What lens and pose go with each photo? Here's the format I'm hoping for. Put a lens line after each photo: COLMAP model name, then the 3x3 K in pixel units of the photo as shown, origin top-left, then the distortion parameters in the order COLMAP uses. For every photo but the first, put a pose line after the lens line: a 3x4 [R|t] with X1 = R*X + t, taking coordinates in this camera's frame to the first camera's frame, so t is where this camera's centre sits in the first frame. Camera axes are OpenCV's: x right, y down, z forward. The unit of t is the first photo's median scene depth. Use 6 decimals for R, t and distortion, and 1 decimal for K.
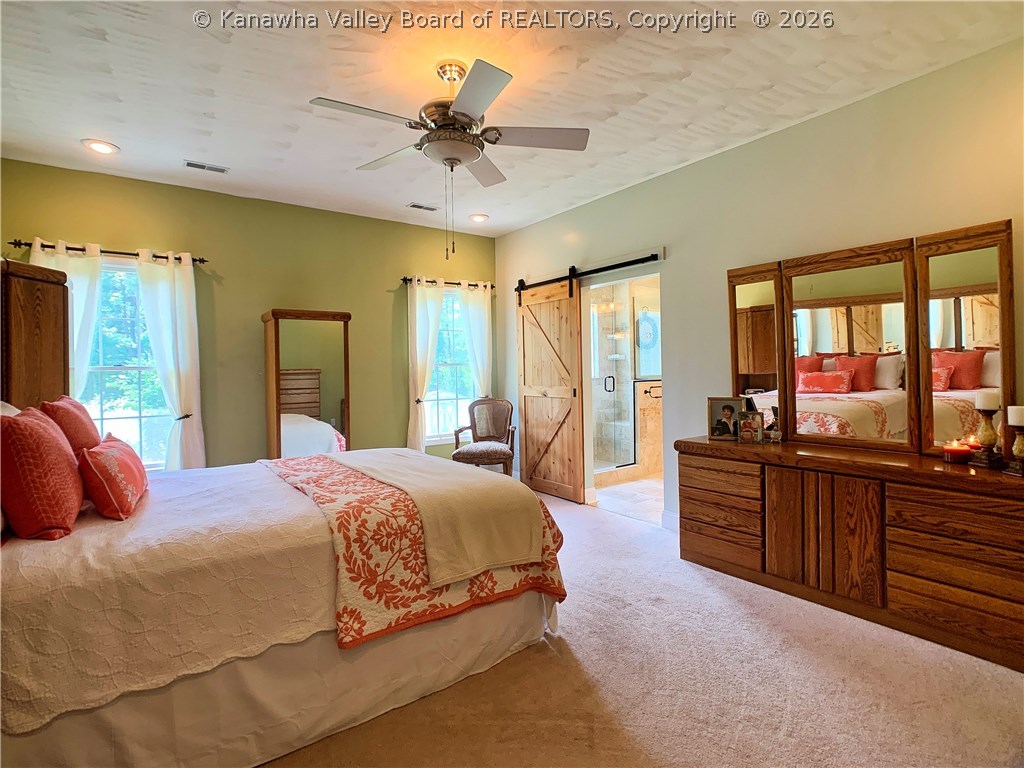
lens RADIAL K [[507.9, 0, 505.5], [0, 507.9, 365.5], [0, 0, 1]] dist [-0.012107, 0.001043]
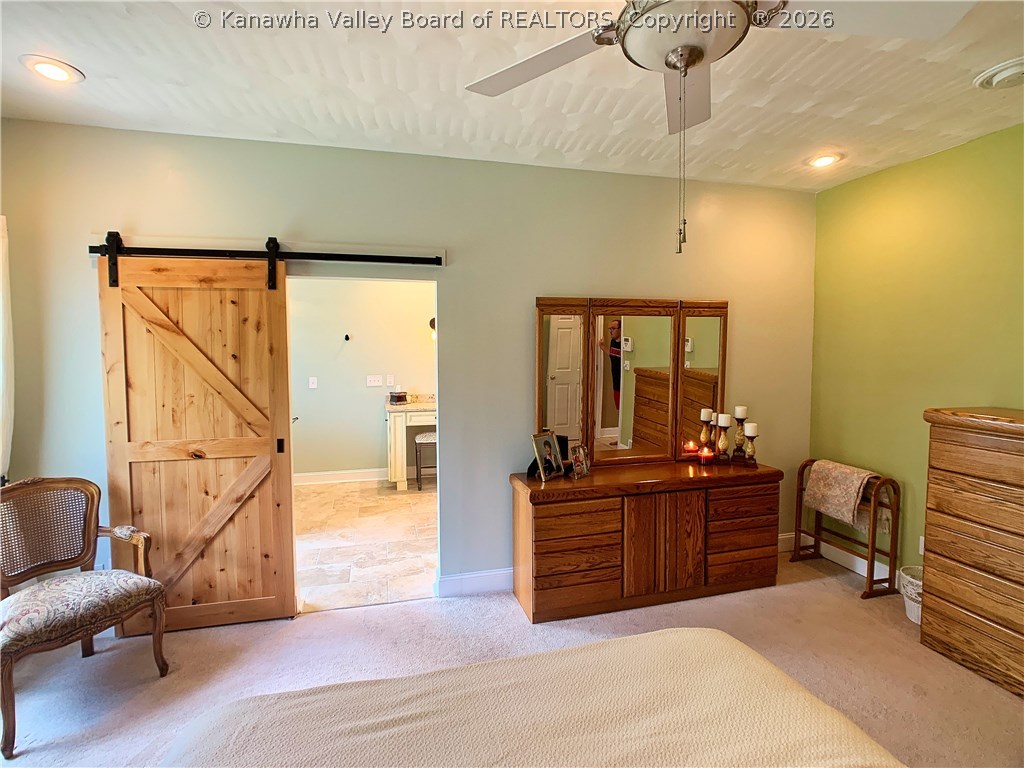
lens RADIAL K [[507.9, 0, 505.5], [0, 507.9, 365.5], [0, 0, 1]] dist [-0.012107, 0.001043]
pose [[0.358918, -0.020639, 0.933141, -0.520878], [-0.009101, 0.999631, 0.025611, -0.095072], [-0.933325, -0.017685, 0.358598, 0.806529]]
